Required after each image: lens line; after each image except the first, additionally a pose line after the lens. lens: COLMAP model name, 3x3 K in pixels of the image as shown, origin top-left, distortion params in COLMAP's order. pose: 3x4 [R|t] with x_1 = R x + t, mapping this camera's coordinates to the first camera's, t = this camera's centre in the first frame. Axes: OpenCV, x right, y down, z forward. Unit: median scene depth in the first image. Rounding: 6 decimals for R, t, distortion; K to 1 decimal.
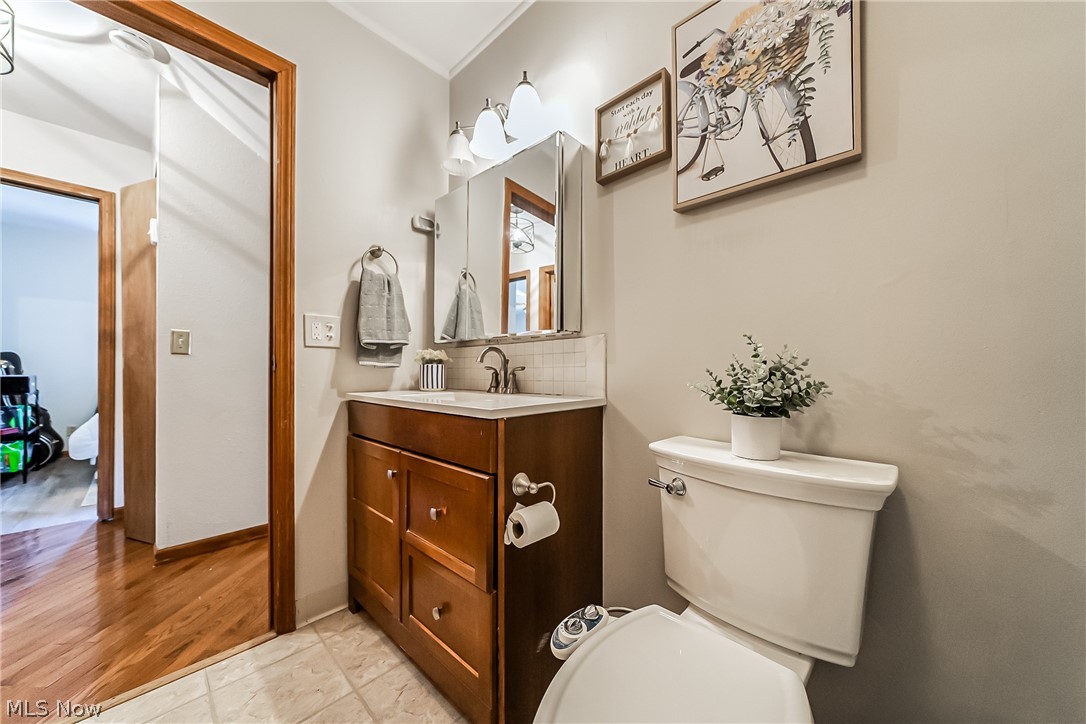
lens RADIAL K [[375.8, 0, 540.5], [0, 375.8, 364.8], [0, 0, 1]] dist [-0.000131, 0.000107]
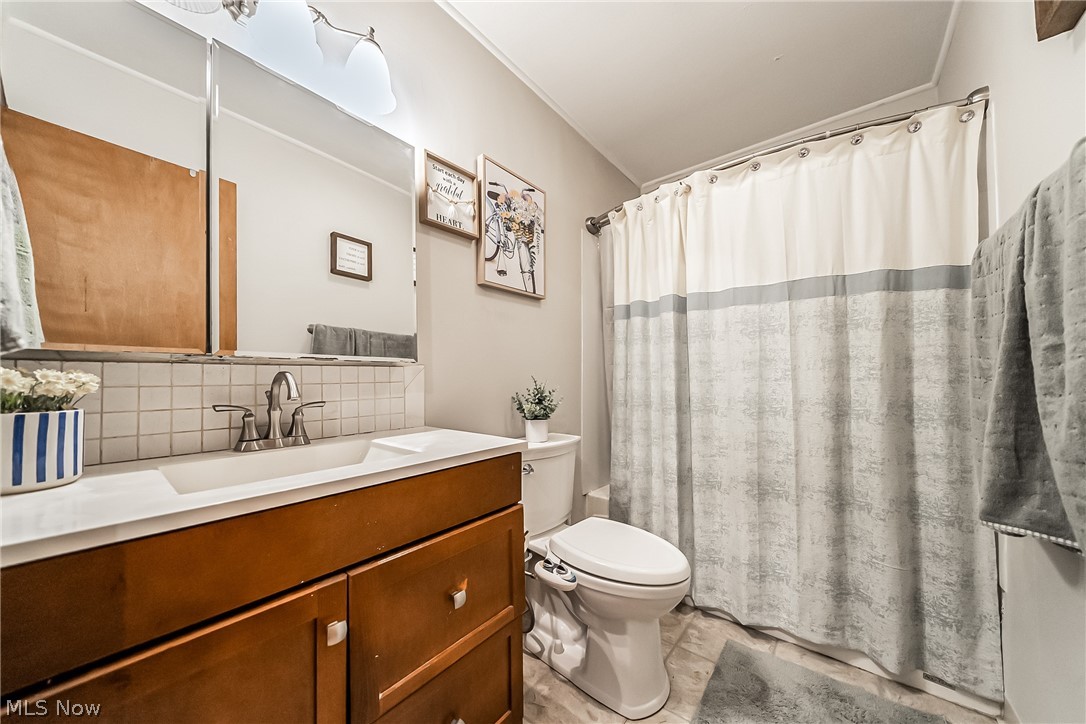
lens RADIAL K [[375.8, 0, 540.5], [0, 375.8, 364.8], [0, 0, 1]] dist [-0.000131, 0.000107]
pose [[-0.060194, 0.035341, 0.997561, -1.138600], [-0.014620, 0.999235, -0.036283, -0.063646], [-0.998080, -0.016769, -0.059632, 0.931698]]
